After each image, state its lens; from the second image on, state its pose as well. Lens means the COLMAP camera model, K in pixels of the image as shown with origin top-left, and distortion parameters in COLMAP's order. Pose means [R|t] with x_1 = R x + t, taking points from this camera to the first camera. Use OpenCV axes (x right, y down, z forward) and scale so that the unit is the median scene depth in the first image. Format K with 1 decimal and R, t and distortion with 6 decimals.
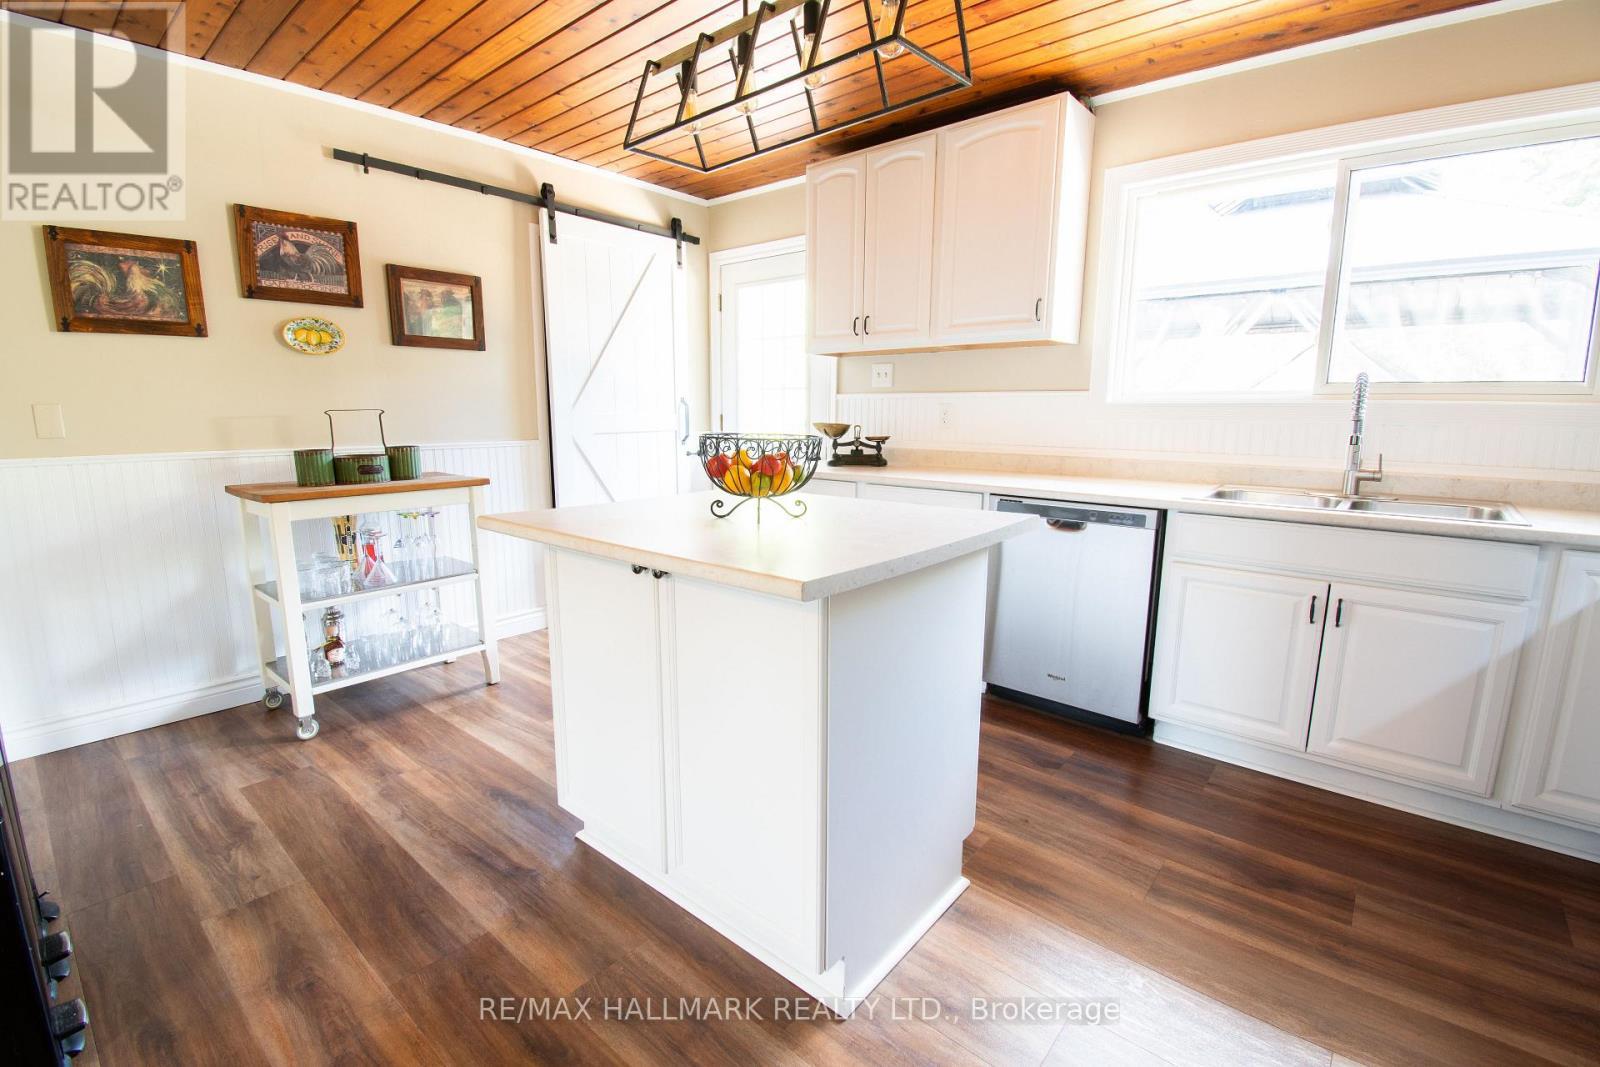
lens RADIAL K [[713.7, 0, 792.2], [0, 713.7, 529.1], [0, 0, 1]] dist [0.022994, -0.024491]
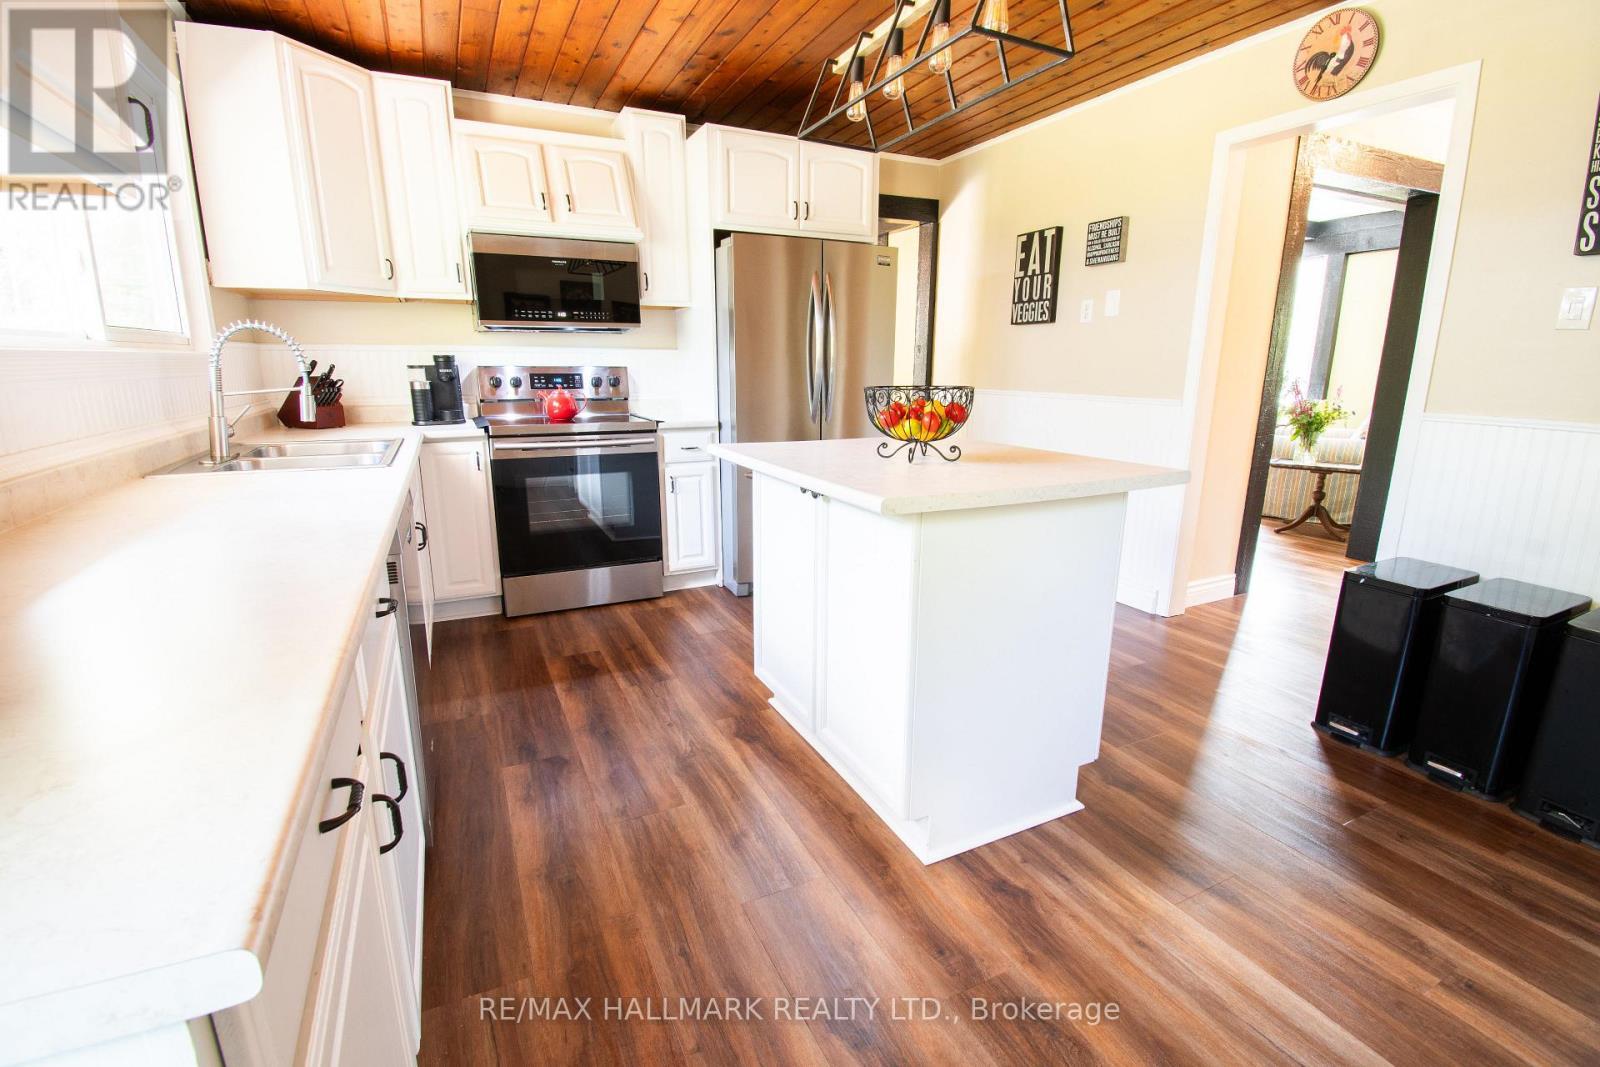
lens RADIAL K [[713.7, 0, 792.2], [0, 713.7, 529.1], [0, 0, 1]] dist [0.022994, -0.024491]
pose [[-0.916798, -0.096582, 0.387497, -0.196158], [0.060271, 0.925736, 0.373336, -0.219933], [-0.394777, 0.365629, -0.842892, 1.296740]]
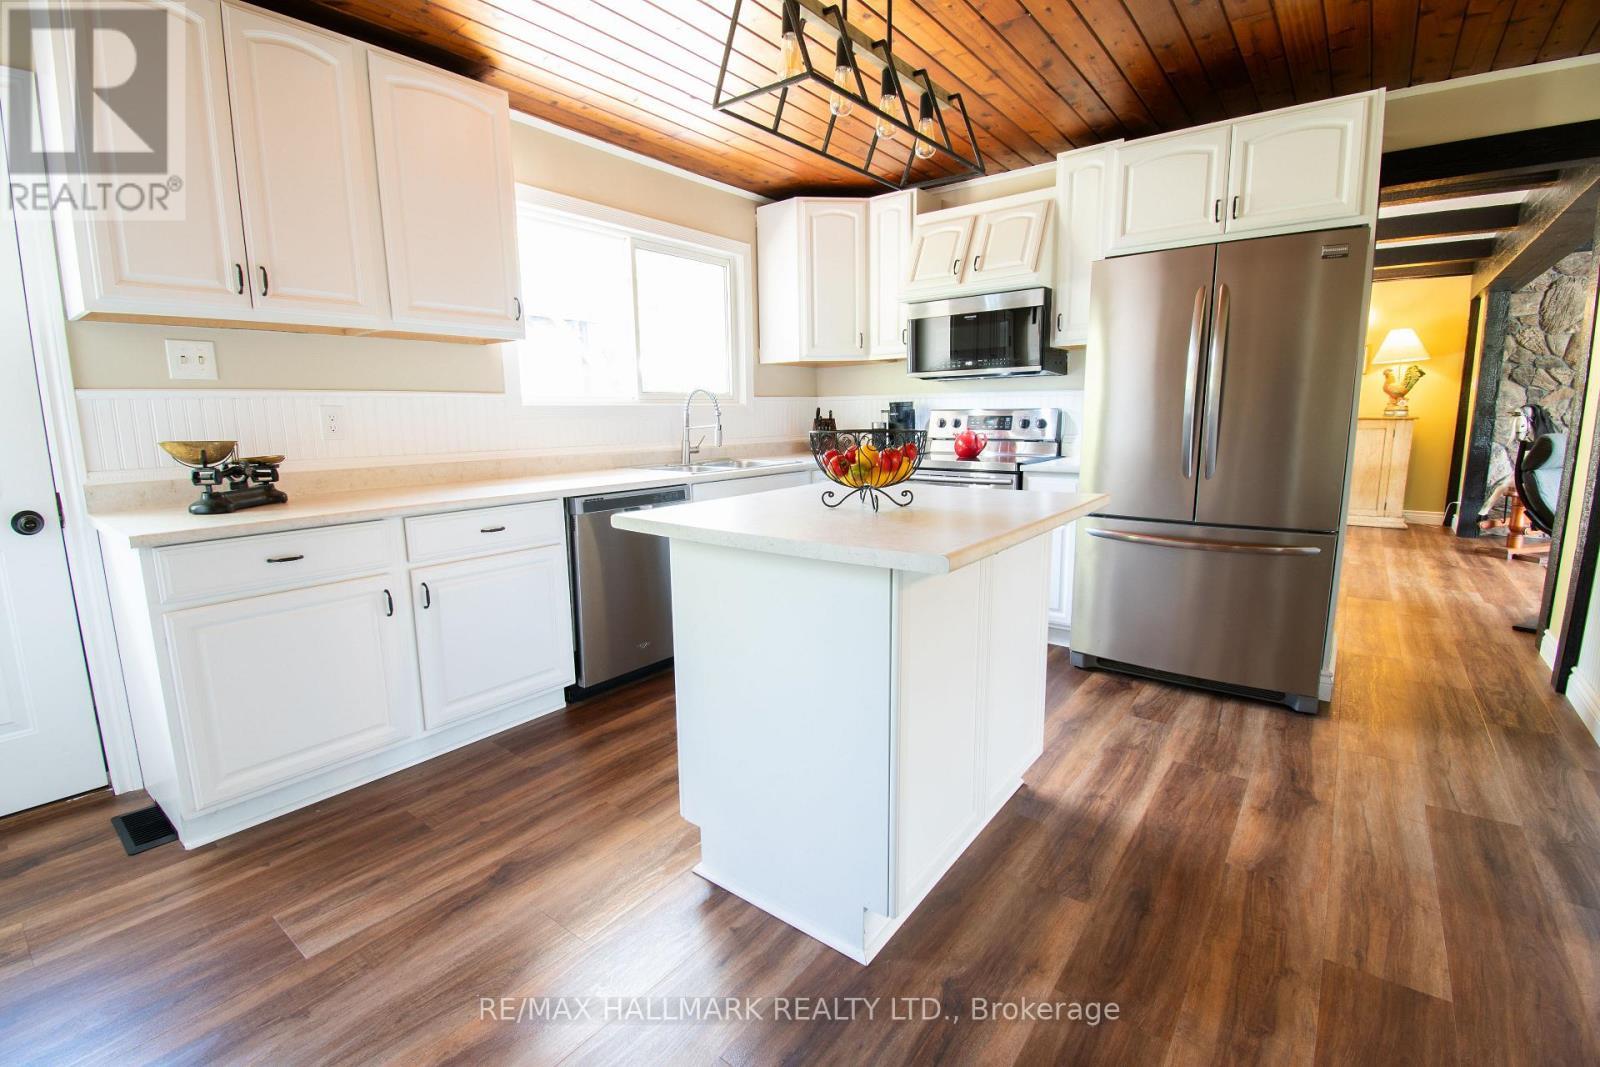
lens RADIAL K [[713.7, 0, 792.2], [0, 713.7, 529.1], [0, 0, 1]] dist [0.022994, -0.024491]
pose [[-0.047160, -0.167827, 0.984688, -0.685252], [0.178825, 0.968440, 0.173623, -0.119264], [-0.982750, 0.184274, -0.015660, 0.706796]]
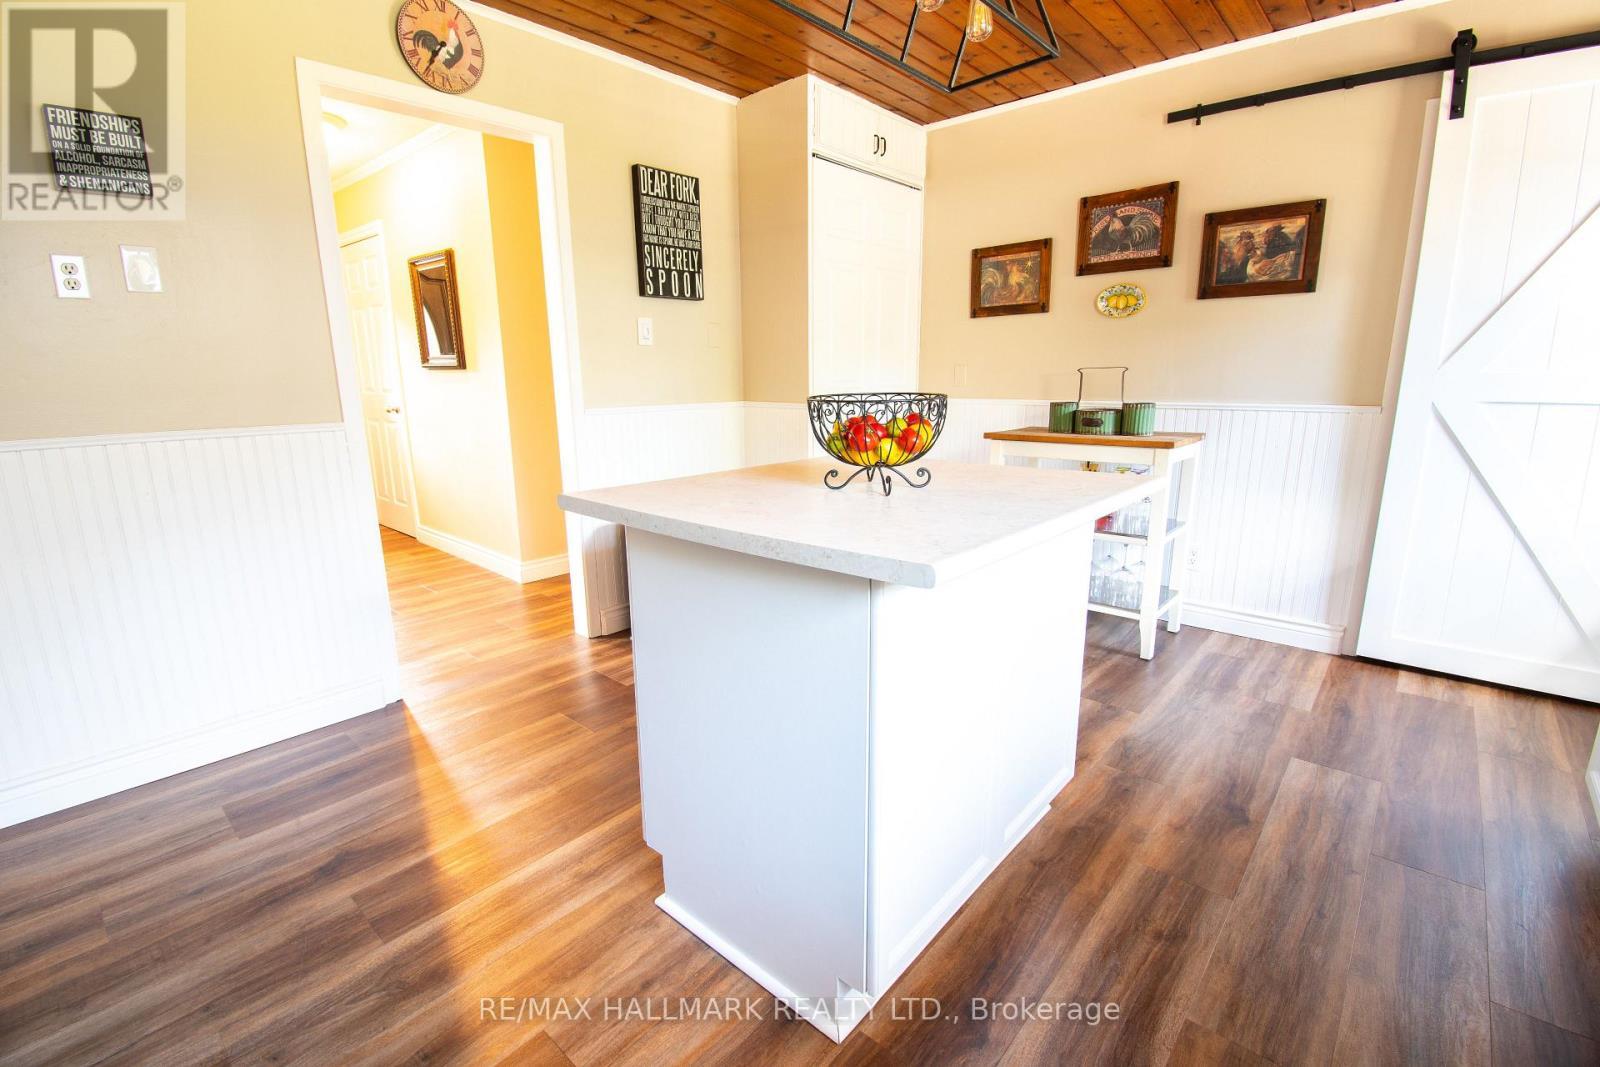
lens RADIAL K [[713.7, 0, 792.2], [0, 713.7, 529.1], [0, 0, 1]] dist [0.022994, -0.024491]
pose [[-0.022380, 0.216728, -0.975975, 0.527358], [-0.155478, 0.963588, 0.217543, -0.091699], [0.987586, 0.156611, 0.012131, 0.548497]]
